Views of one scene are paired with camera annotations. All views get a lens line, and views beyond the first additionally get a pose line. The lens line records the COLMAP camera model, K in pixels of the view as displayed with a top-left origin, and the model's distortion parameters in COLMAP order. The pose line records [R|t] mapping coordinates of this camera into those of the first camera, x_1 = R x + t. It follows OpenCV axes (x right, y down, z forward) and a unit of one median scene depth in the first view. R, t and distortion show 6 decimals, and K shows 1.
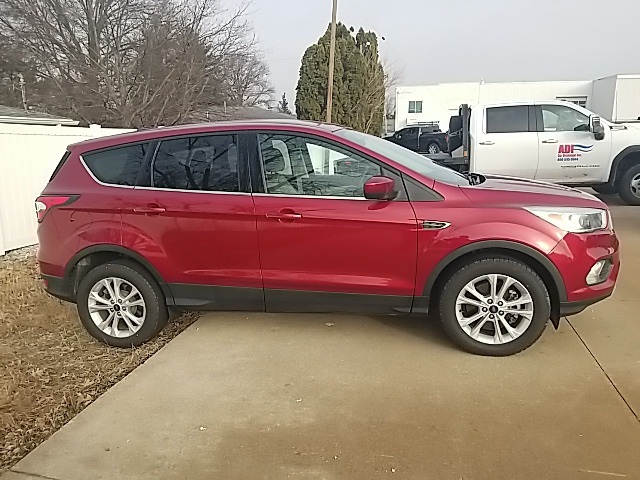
lens RADIAL K [[504.7, 0, 318.6], [0, 504.7, 249.9], [0, 0, 1]] dist [0.042700, -0.067172]
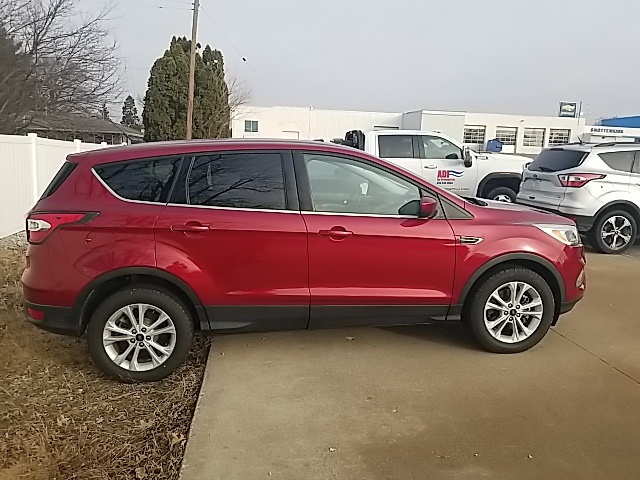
lens RADIAL K [[504.7, 0, 324.5], [0, 504.7, 236.4], [0, 0, 1]] dist [0.042700, -0.067172]
pose [[0.939711, -0.010241, 0.341815, -0.407164], [0.030186, 0.998134, -0.053082, -0.006991], [-0.340634, 0.060200, 0.938267, 0.038272]]
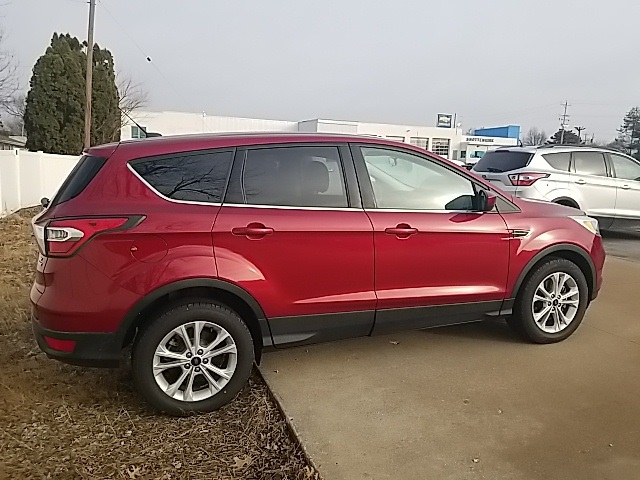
lens RADIAL K [[504.7, 0, 335.0], [0, 504.7, 238.8], [0, 0, 1]] dist [0.042700, -0.067172]
pose [[0.835503, -0.042673, 0.547826, -0.650882], [0.084697, 0.995067, -0.051663, -0.012490], [-0.542919, 0.089564, 0.834995, 0.241694]]
